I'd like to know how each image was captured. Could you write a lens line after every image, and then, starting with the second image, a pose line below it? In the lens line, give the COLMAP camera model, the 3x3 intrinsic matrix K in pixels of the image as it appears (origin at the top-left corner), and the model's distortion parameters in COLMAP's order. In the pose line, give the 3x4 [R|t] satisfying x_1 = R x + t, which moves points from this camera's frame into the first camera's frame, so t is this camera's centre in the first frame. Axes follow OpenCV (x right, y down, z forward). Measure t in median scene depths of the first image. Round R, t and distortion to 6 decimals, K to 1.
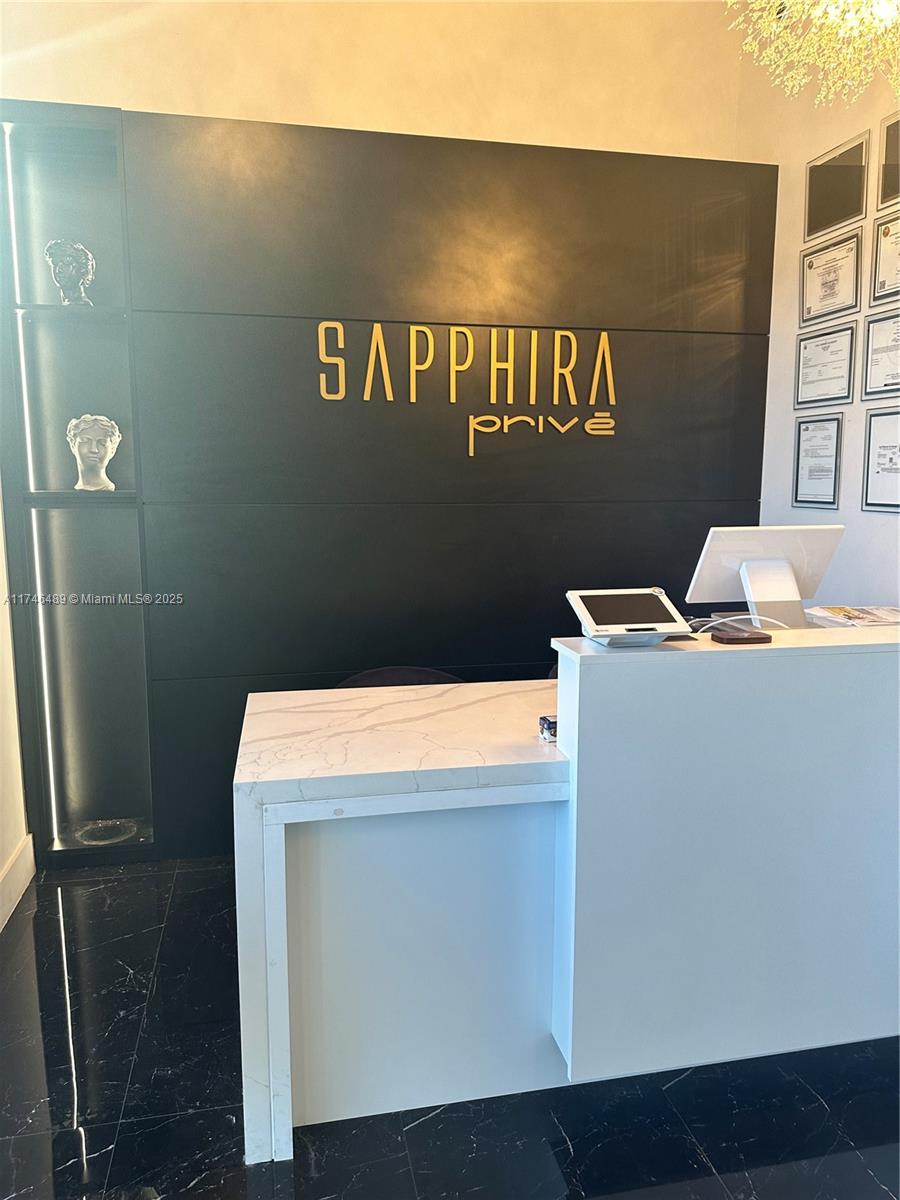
lens RADIAL K [[850.7, 0, 450.0], [0, 850.7, 600.0], [0, 0, 1]] dist [0.114245, -0.171426]
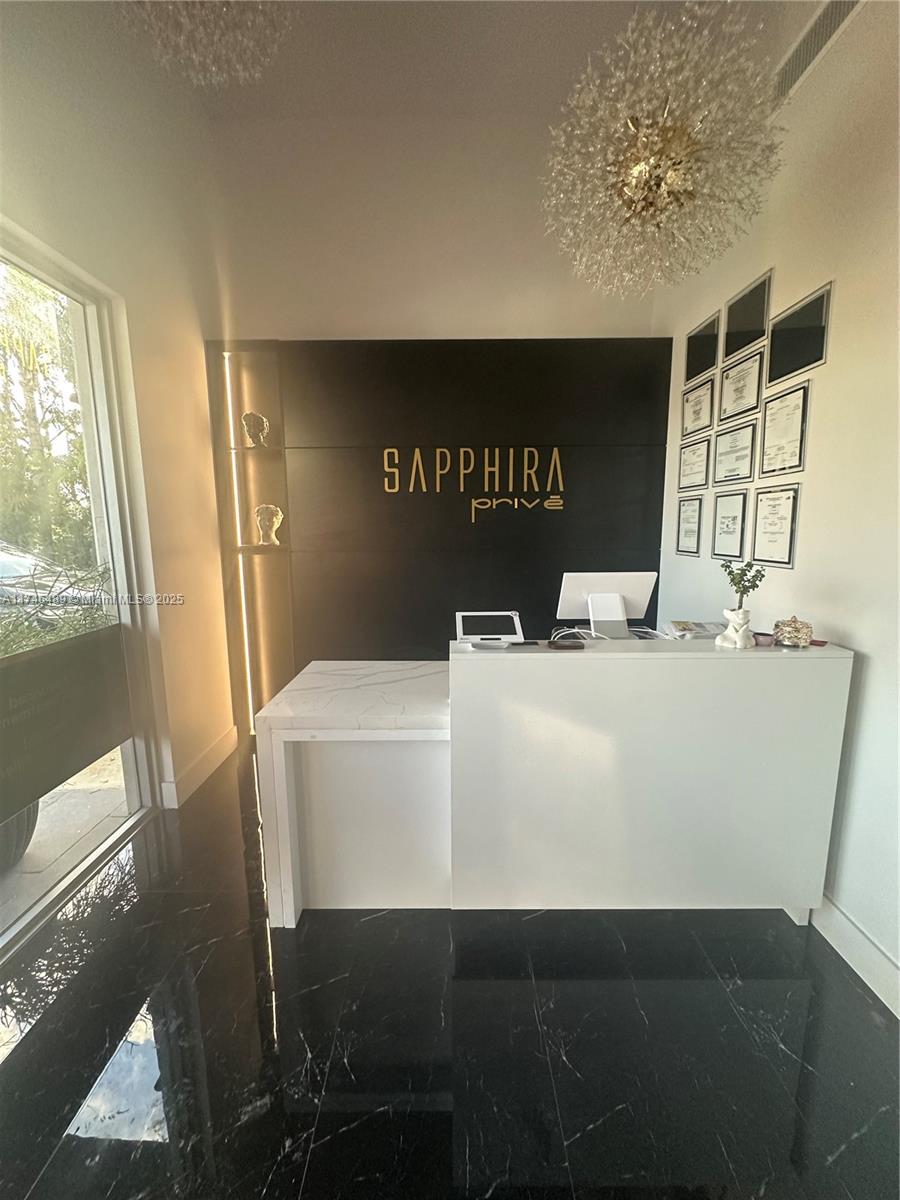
lens RADIAL K [[485.3, 0, 449.3], [0, 485.3, 594.7], [0, 0, 1]] dist [-0.000017, 0.000009]
pose [[0.976366, 0.021614, -0.215039, 0.196994], [-0.022277, 0.999752, -0.000660, -0.026393], [0.214971, 0.005435, 0.976605, 0.056830]]
